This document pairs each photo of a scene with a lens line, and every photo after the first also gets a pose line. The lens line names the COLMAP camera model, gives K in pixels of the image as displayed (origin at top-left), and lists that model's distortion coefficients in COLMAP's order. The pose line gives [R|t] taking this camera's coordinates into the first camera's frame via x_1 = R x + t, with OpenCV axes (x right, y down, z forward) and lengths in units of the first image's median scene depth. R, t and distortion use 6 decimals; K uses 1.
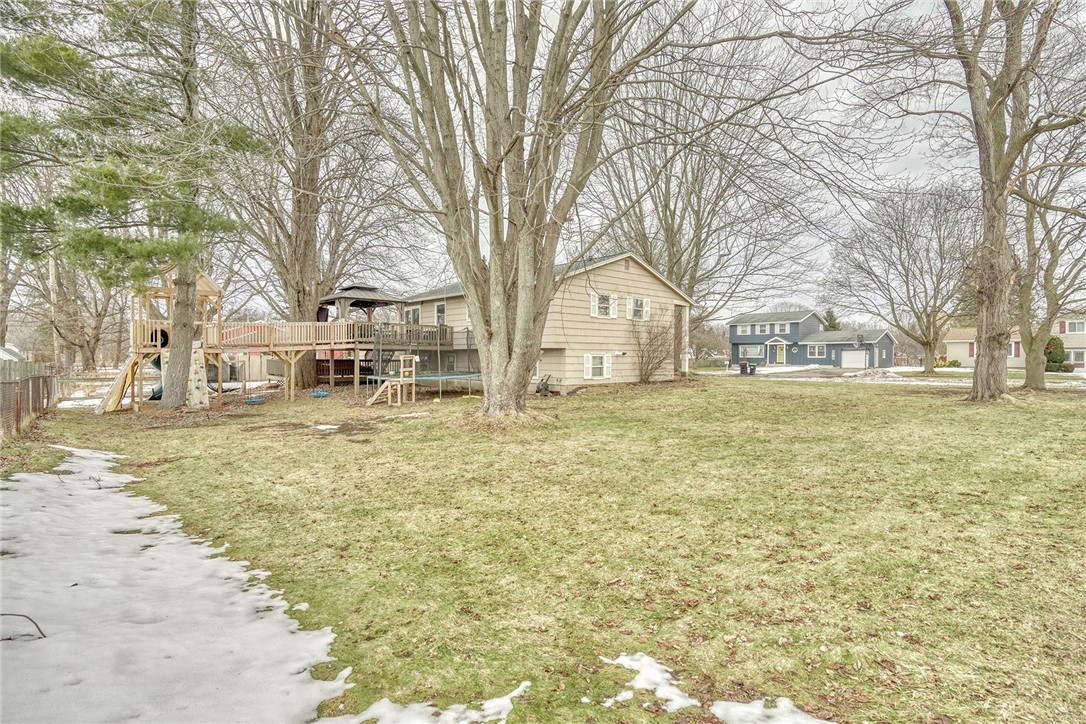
lens RADIAL K [[571.3, 0, 539.7], [0, 571.3, 359.1], [0, 0, 1]] dist [-0.002476, 0.000115]
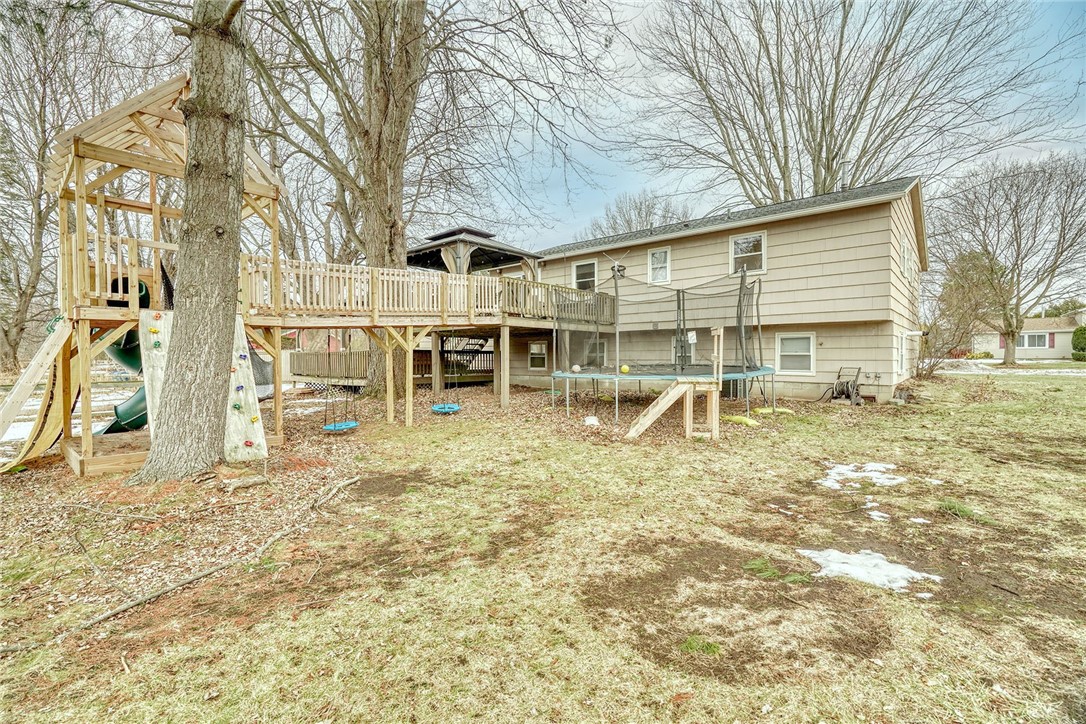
lens RADIAL K [[515.0, 0, 544.7], [0, 515.0, 362.6], [0, 0, 1]] dist [-0.005292, -0.000292]
pose [[0.993310, -0.009860, 0.115060, -0.368631], [0.008868, 0.999919, 0.009130, 0.014935], [-0.115141, -0.008049, 0.993317, 0.531868]]
